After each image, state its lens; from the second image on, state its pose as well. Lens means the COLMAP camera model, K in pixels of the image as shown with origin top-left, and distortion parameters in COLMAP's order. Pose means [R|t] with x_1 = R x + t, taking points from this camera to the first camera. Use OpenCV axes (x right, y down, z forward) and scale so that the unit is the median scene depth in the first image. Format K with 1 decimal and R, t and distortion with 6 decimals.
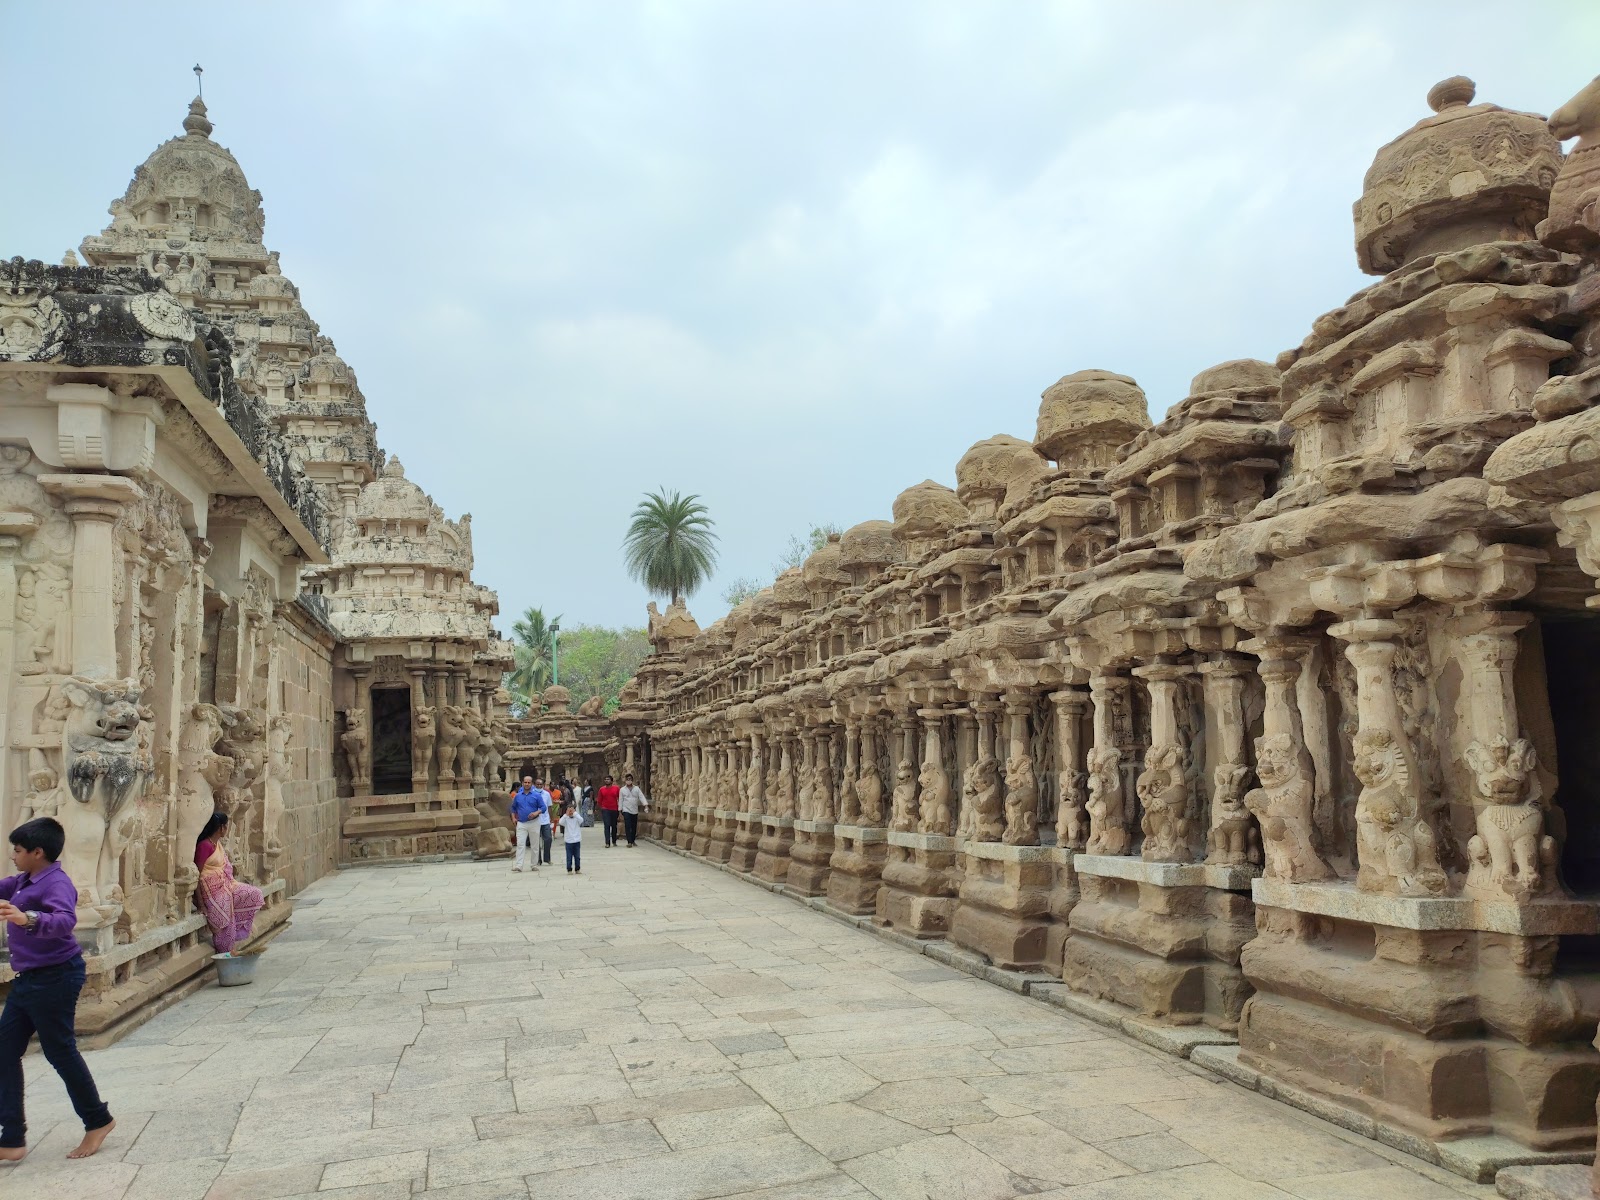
lens RADIAL K [[1247.3, 0, 800.0], [0, 1247.3, 600.0], [0, 0, 1]] dist [0.044519, -0.001823]
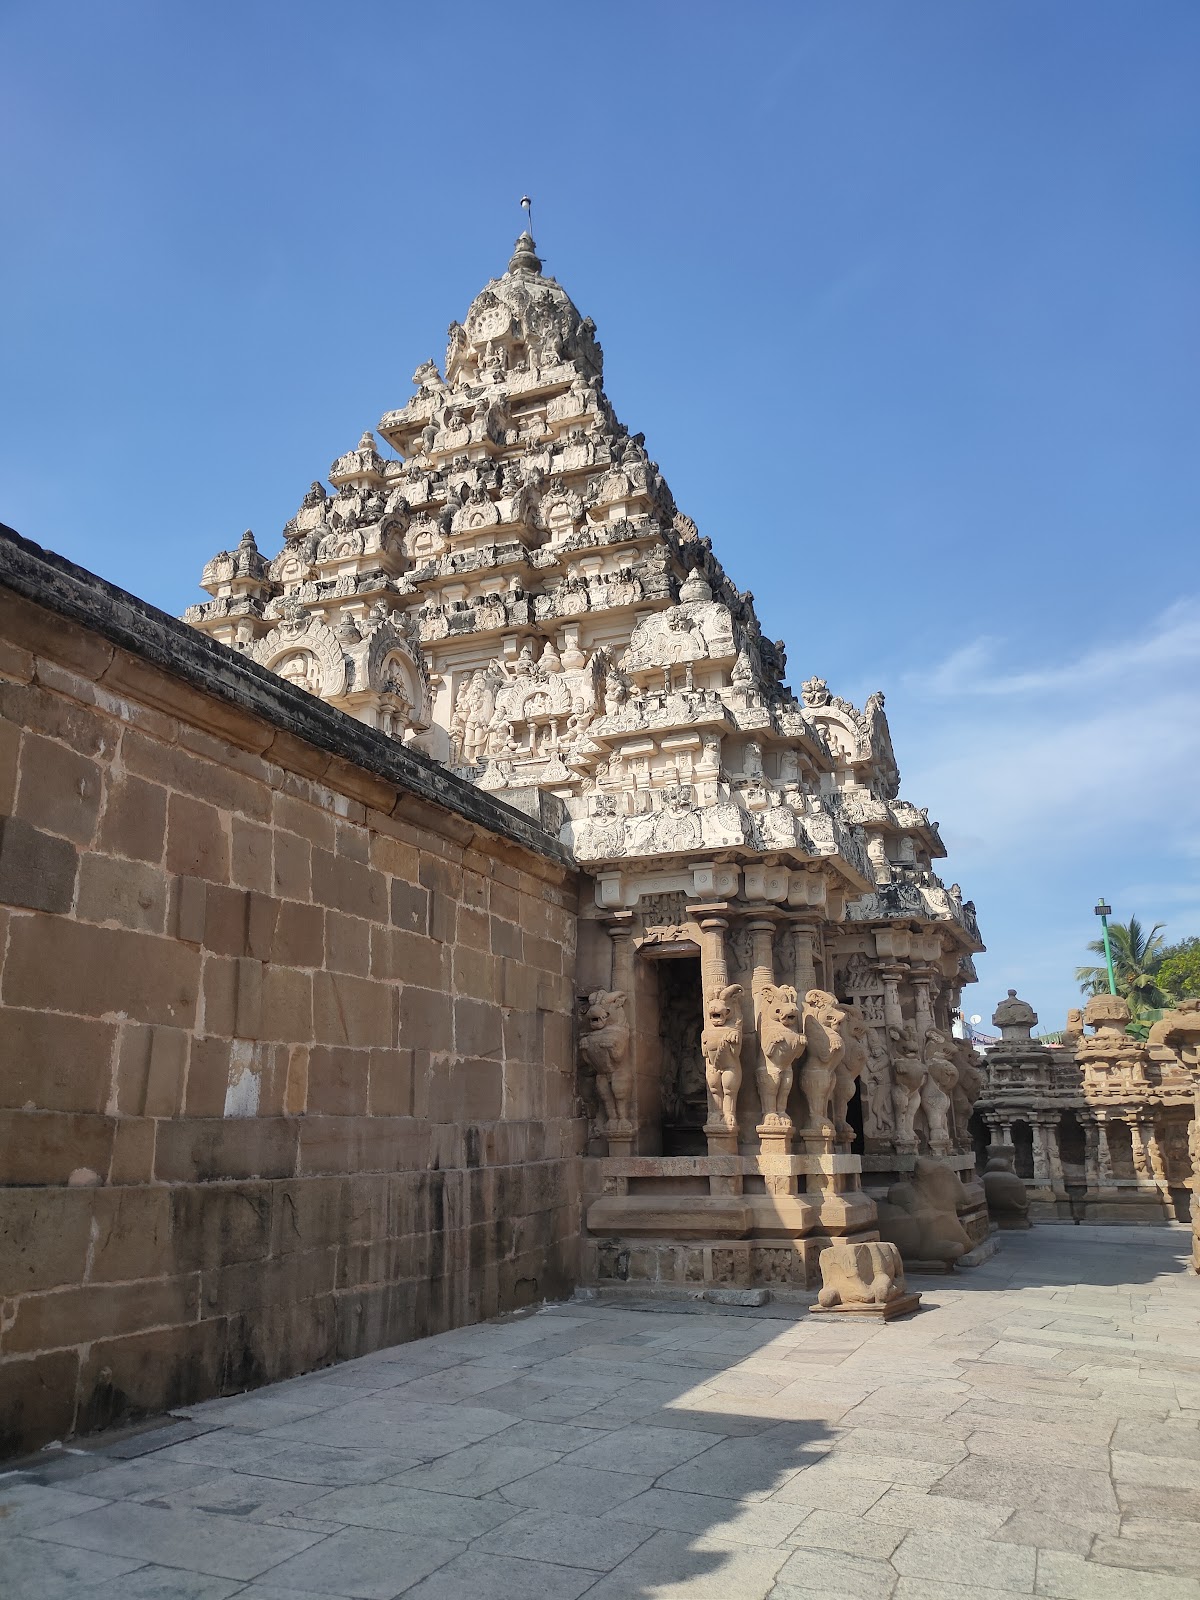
lens RADIAL K [[1247.3, 0, 600.0], [0, 1247.3, 800.0], [0, 0, 1]] dist [0.044519, -0.001823]
pose [[0.803504, -0.116410, -0.583806, -0.025411], [0.044580, 0.989707, -0.135989, 0.069695], [0.593628, 0.083241, 0.800423, 0.494373]]
